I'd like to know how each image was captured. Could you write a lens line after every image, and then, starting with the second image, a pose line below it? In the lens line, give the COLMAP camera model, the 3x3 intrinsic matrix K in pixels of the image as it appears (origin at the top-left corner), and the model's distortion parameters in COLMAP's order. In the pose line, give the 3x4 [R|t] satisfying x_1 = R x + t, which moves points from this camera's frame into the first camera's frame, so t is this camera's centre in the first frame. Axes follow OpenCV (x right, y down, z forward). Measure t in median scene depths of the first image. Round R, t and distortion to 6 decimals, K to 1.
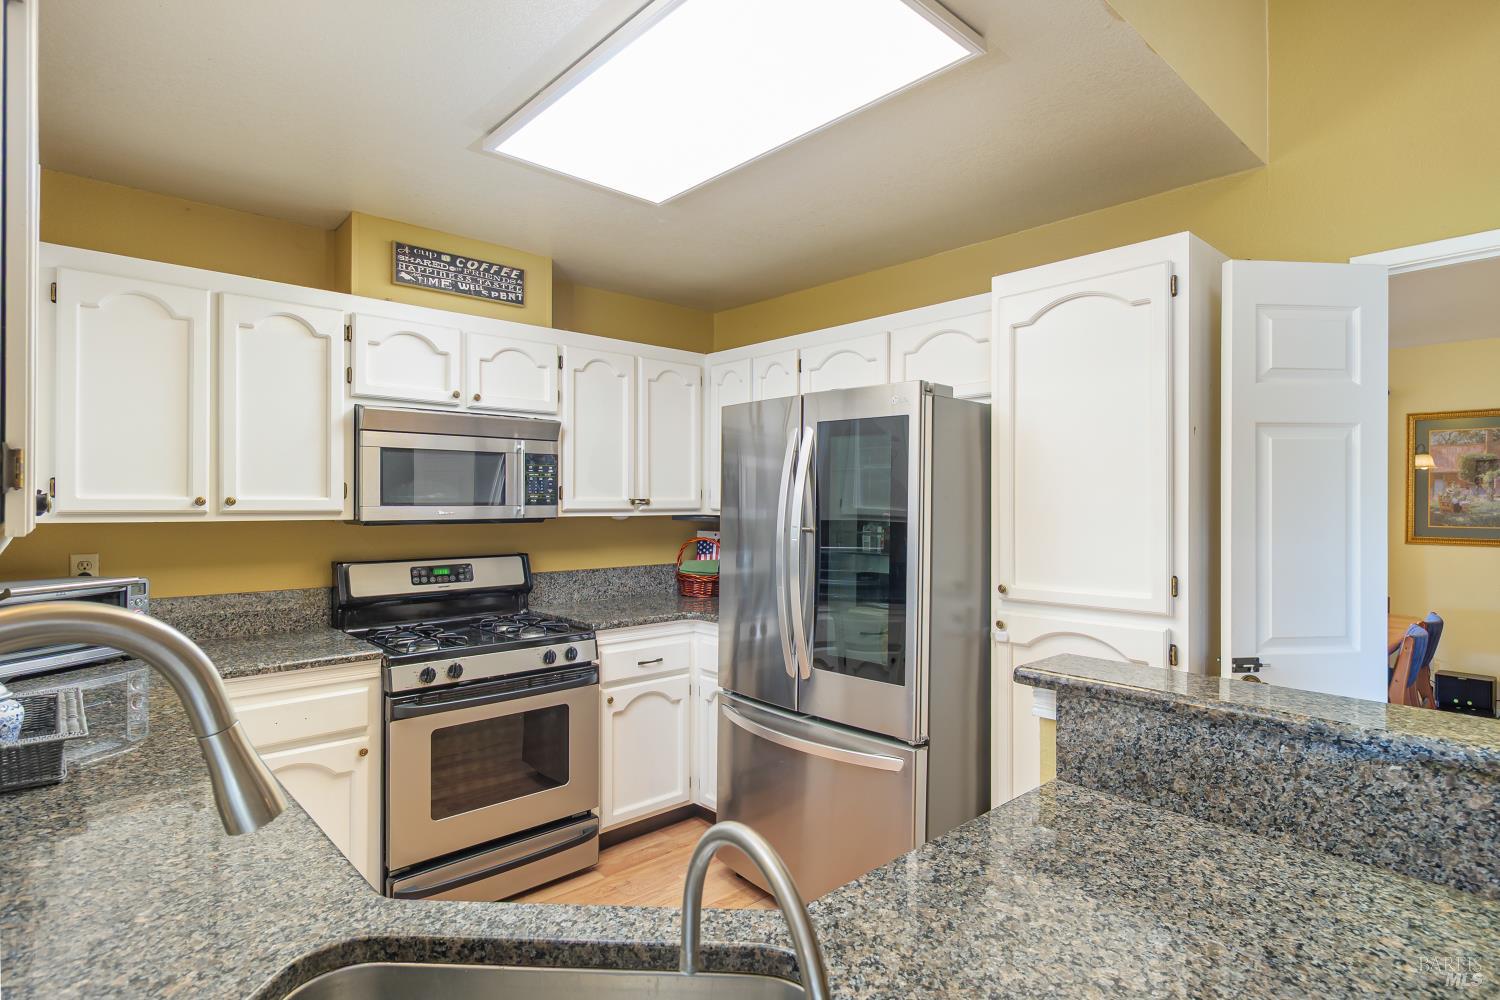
lens RADIAL K [[788.6, 0, 754.6], [0, 788.6, 503.9], [0, 0, 1]] dist [0.002265, 0.000531]
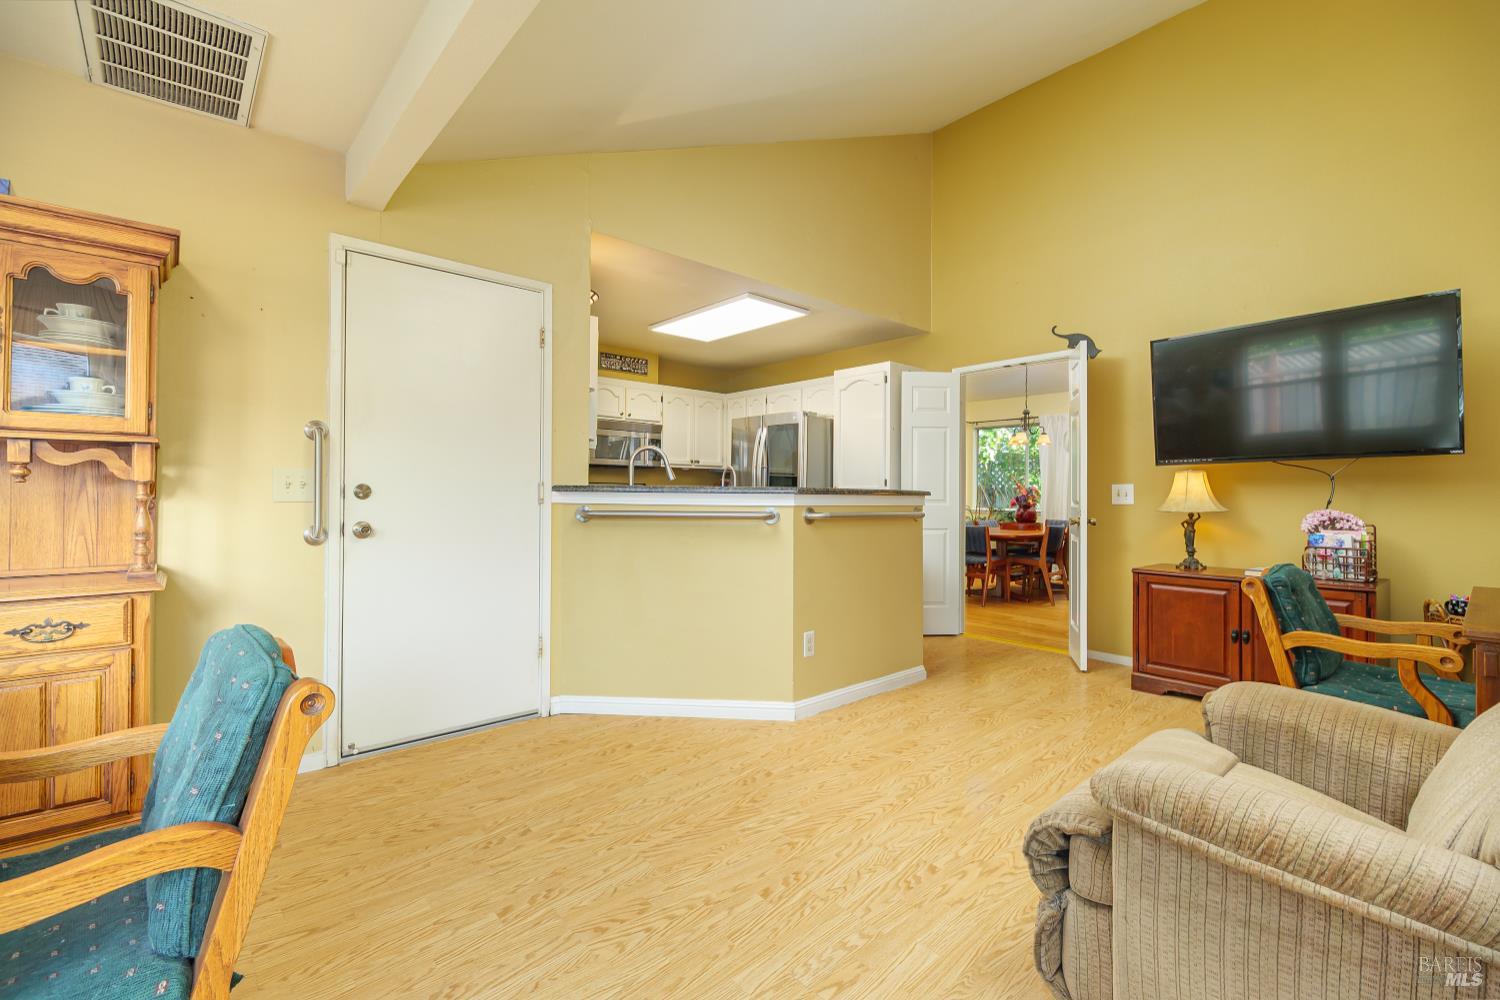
lens RADIAL K [[666.8, 0, 748.4], [0, 666.8, 497.4], [0, 0, 1]] dist [0.001089, 0.000244]
pose [[0.999682, 0.007751, -0.024000, 0.071044], [-0.007797, 0.999968, -0.001810, 0.142141], [0.023985, 0.001997, 0.999710, -1.233799]]
